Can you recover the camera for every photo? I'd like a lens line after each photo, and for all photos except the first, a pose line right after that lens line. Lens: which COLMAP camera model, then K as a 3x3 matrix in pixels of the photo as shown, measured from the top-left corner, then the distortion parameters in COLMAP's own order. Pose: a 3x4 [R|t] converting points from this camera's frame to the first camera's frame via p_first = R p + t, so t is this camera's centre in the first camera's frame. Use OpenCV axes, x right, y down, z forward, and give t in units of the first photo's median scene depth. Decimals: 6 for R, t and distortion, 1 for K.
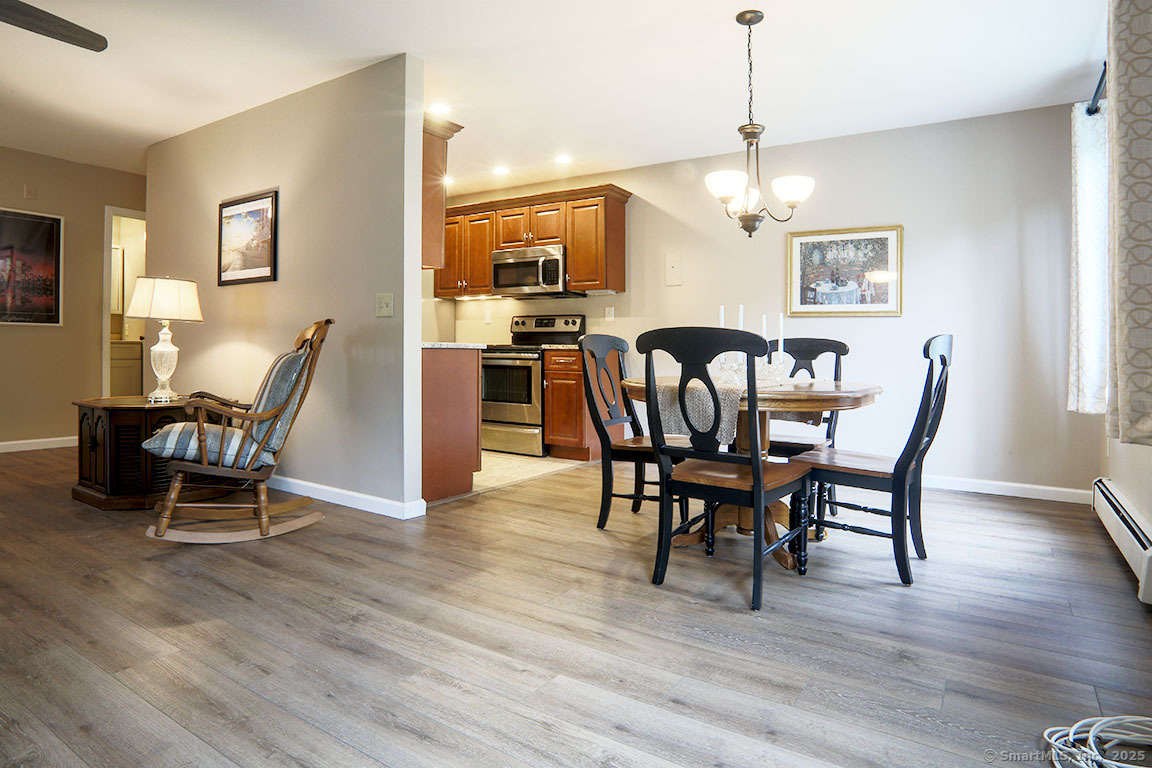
lens RADIAL K [[666.2, 0, 587.9], [0, 666.2, 349.9], [0, 0, 1]] dist [-0.068055, 0.033468]
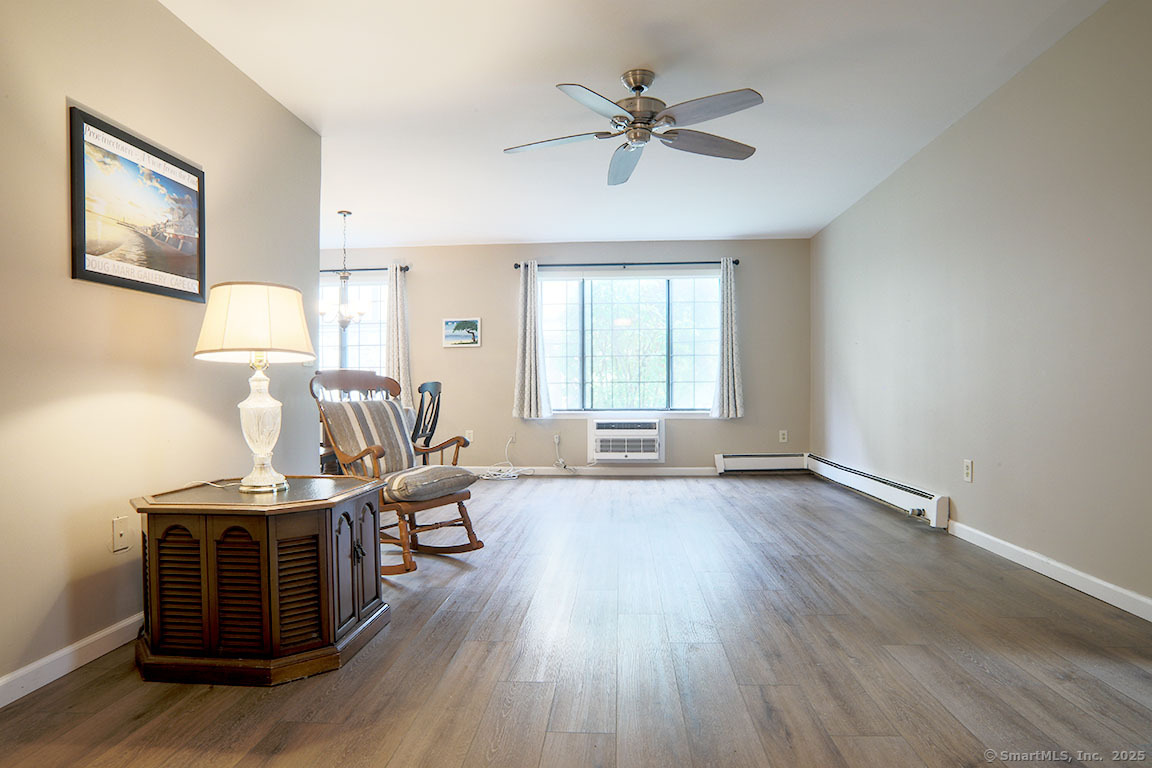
lens RADIAL K [[673.1, 0, 576.0], [0, 673.1, 384.0], [0, 0, 1]] dist [-0.088433, 0.050686]
pose [[-0.487681, -0.005926, 0.873002, -1.429348], [0.002829, 0.999961, 0.008369, -0.027585], [-0.873017, 0.006551, -0.487645, 1.117989]]
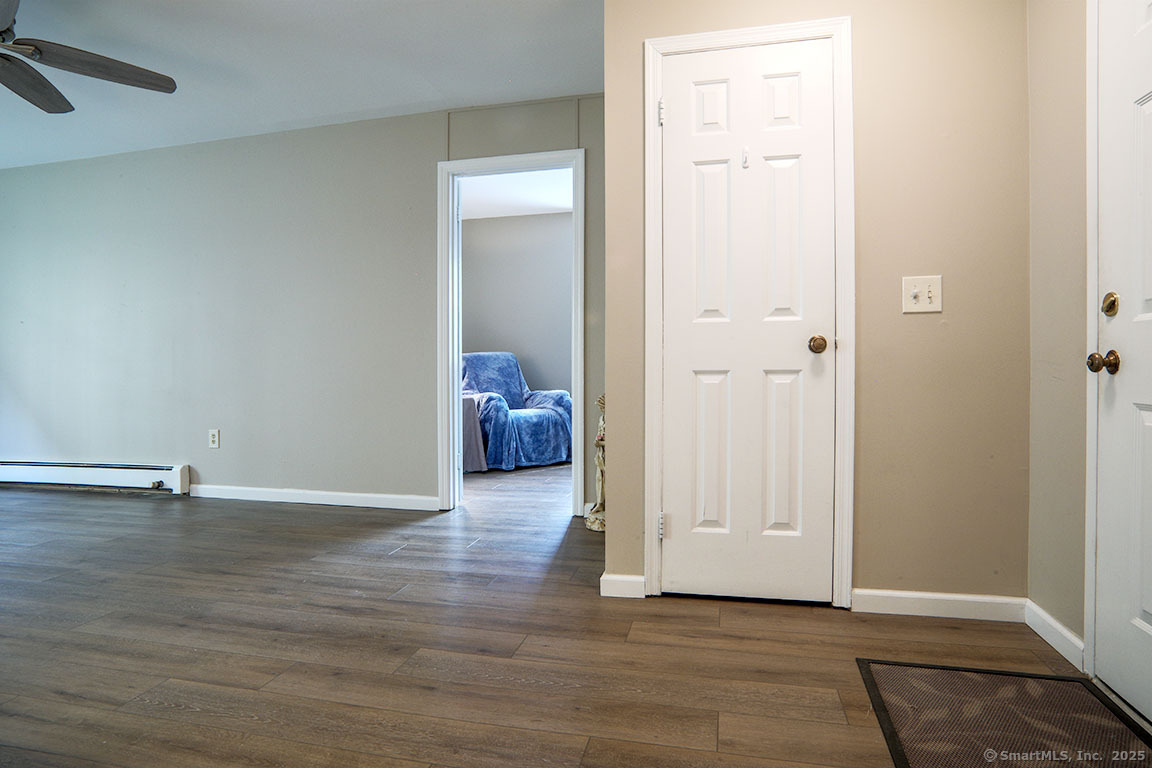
lens RADIAL K [[666.2, 0, 587.9], [0, 666.2, 349.9], [0, 0, 1]] dist [-0.068055, 0.033468]
pose [[-0.942101, -0.010167, -0.335176, -1.050356], [-0.002798, 0.999744, -0.022463, -0.019916], [0.335318, -0.020224, -0.941888, 1.486248]]
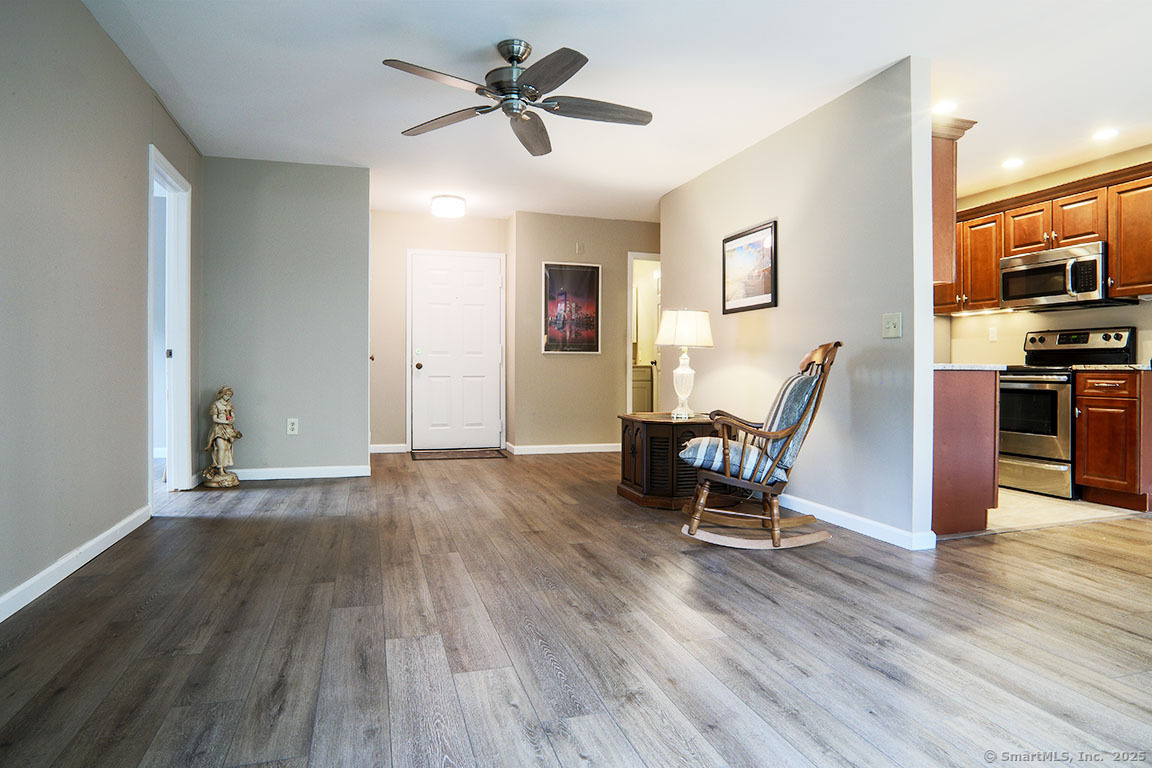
lens RADIAL K [[673.1, 0, 576.0], [0, 673.1, 384.0], [0, 0, 1]] dist [-0.088433, 0.050686]
pose [[0.771570, 0.006515, -0.636111, -0.048246], [0.004923, 0.999856, 0.016212, -0.000418], [0.636125, -0.015640, 0.771427, -0.032938]]
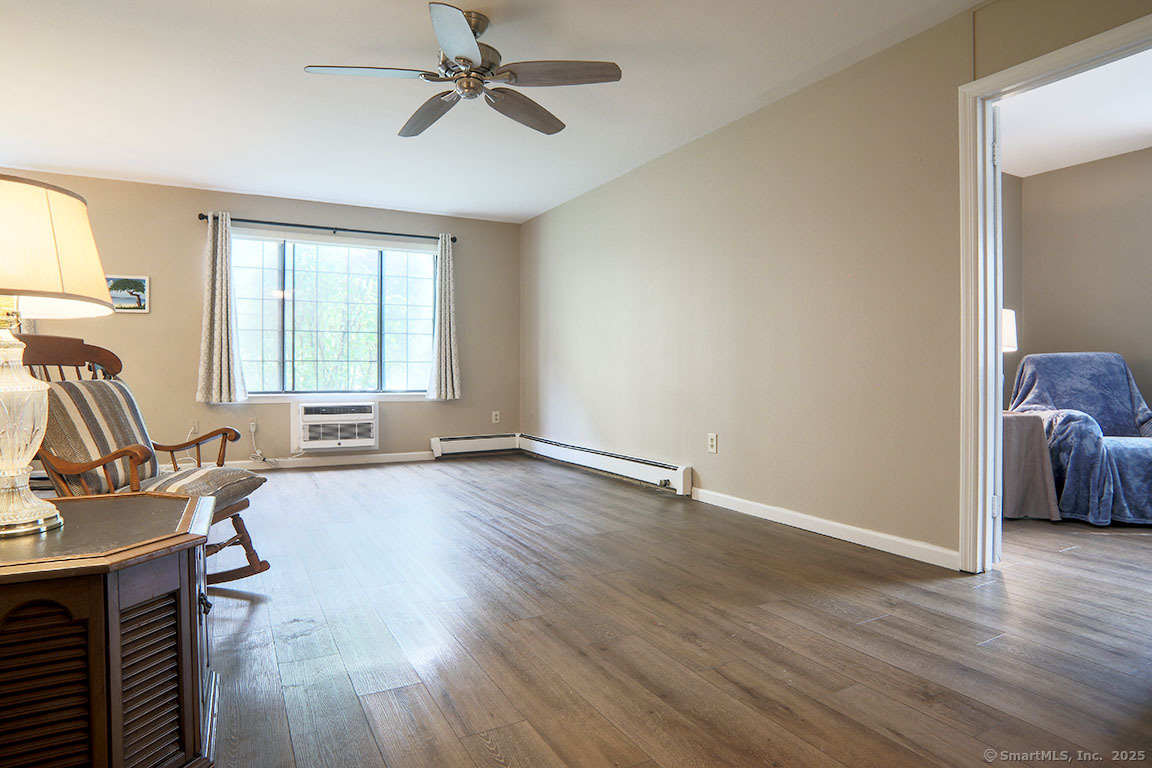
lens RADIAL K [[670.3, 0, 576.2], [0, 670.3, 364.3], [0, 0, 1]] dist [-0.074888, 0.047636]
pose [[-0.876048, -0.013505, 0.482035, -1.172669], [-0.013725, 0.999901, 0.003070, -0.021277], [-0.482029, -0.003926, -0.876147, 1.252228]]
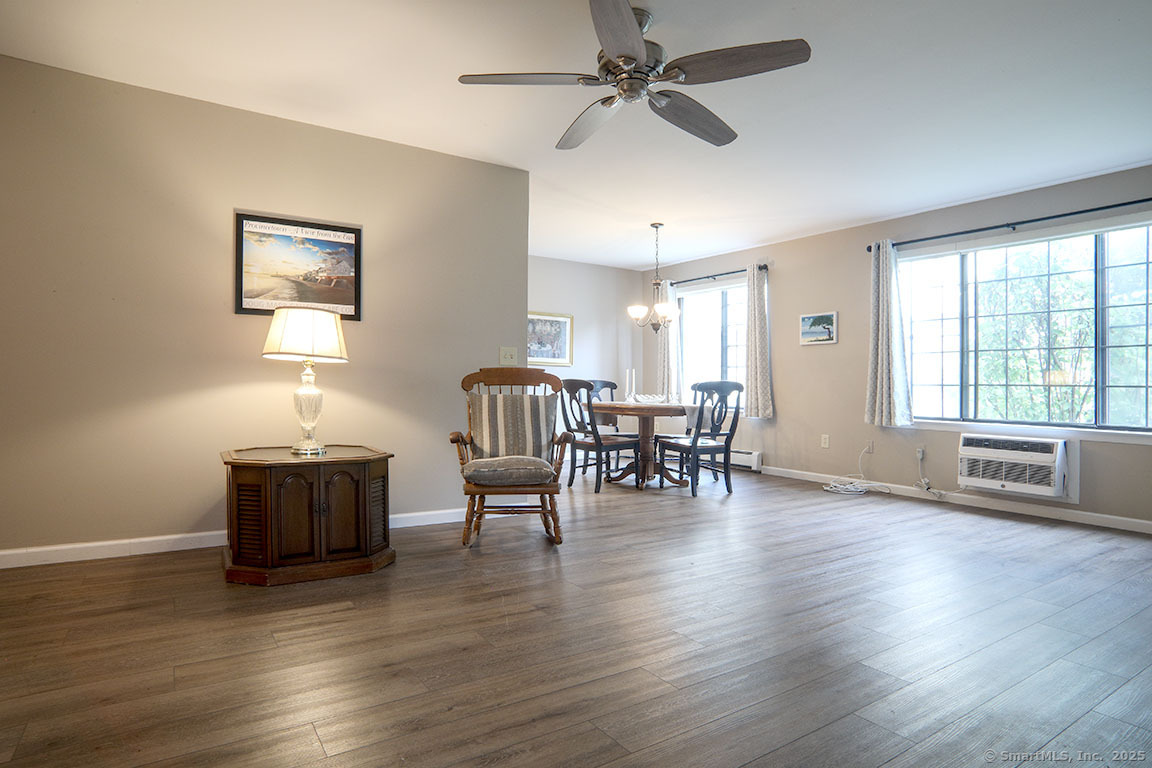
lens RADIAL K [[611.4, 0, 576.0], [0, 611.4, 384.0], [0, 0, 1]] dist [-0.048484, 0.000438]
pose [[0.407792, -0.007019, 0.913048, -1.324992], [-0.007146, 0.999915, 0.010878, -0.025423], [-0.913047, -0.010961, 0.407708, 0.374947]]
